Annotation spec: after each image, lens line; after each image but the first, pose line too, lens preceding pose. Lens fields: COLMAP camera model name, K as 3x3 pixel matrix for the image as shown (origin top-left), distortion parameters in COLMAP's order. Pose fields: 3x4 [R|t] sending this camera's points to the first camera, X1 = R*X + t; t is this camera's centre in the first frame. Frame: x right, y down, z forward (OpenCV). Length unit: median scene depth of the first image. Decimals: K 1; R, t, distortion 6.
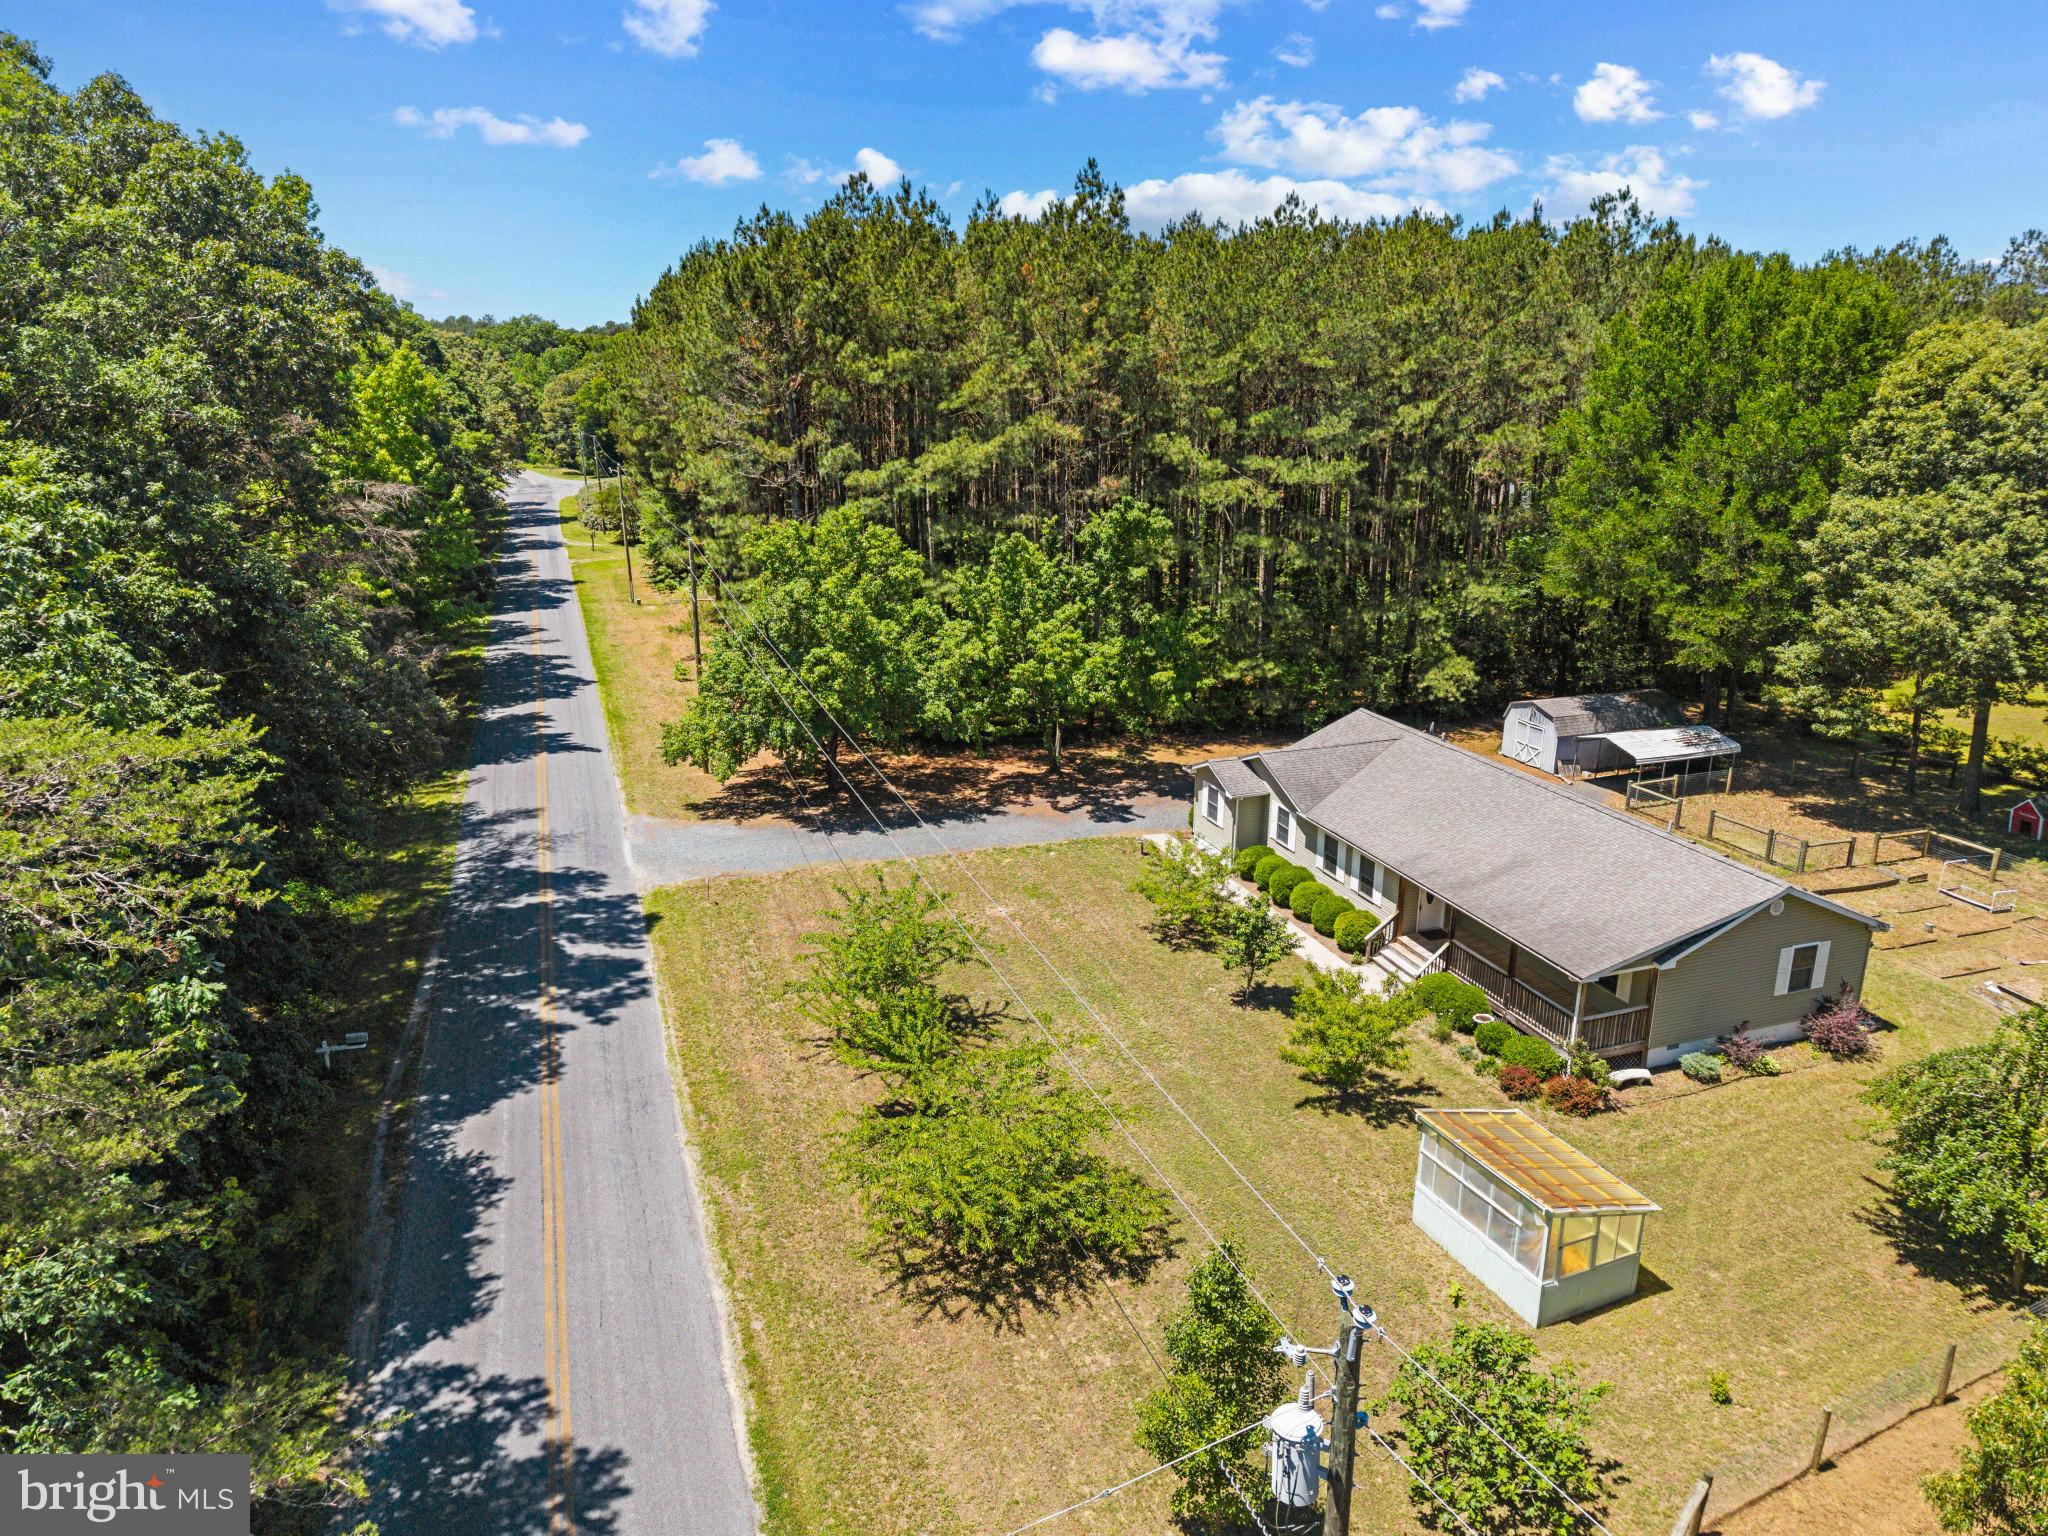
lens RADIAL K [[1348.7, 0, 1022.1], [0, 1348.7, 768.6], [0, 0, 1]] dist [0.003208, -0.000972]
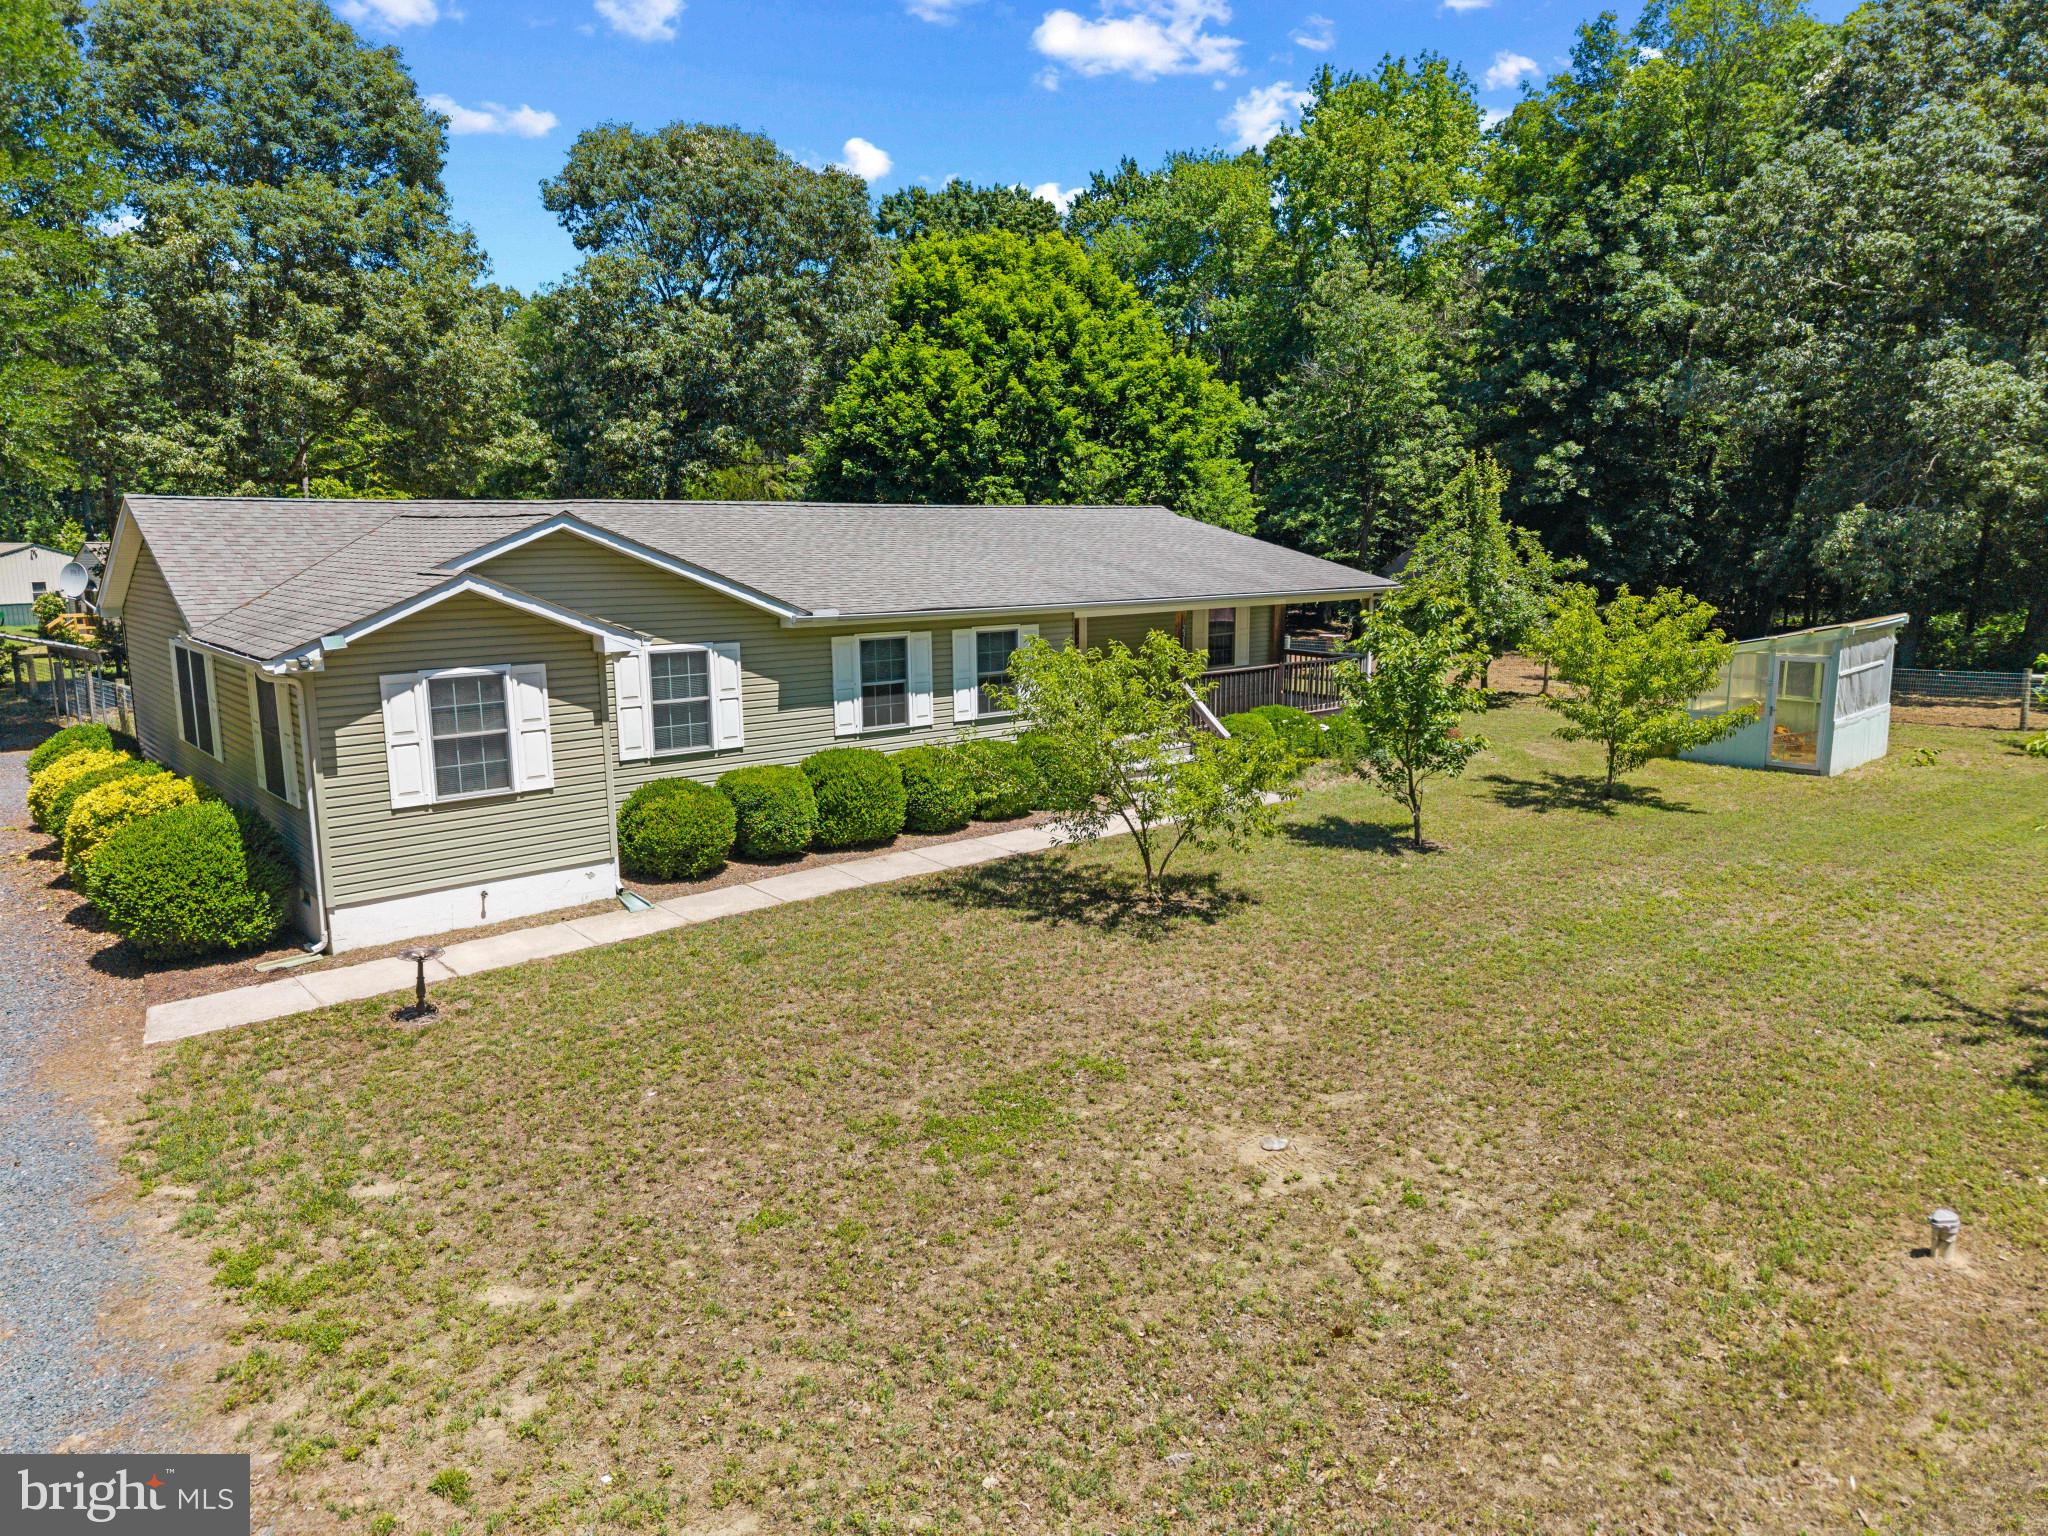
lens RADIAL K [[1348.7, 0, 1024.3], [0, 1348.7, 769.5], [0, 0, 1]] dist [0.003208, -0.000972]
pose [[-0.373337, -0.167852, 0.912384, -0.186838], [0.267211, 0.922357, 0.279026, -0.017904], [-0.888379, 0.347970, -0.299498, 1.098148]]
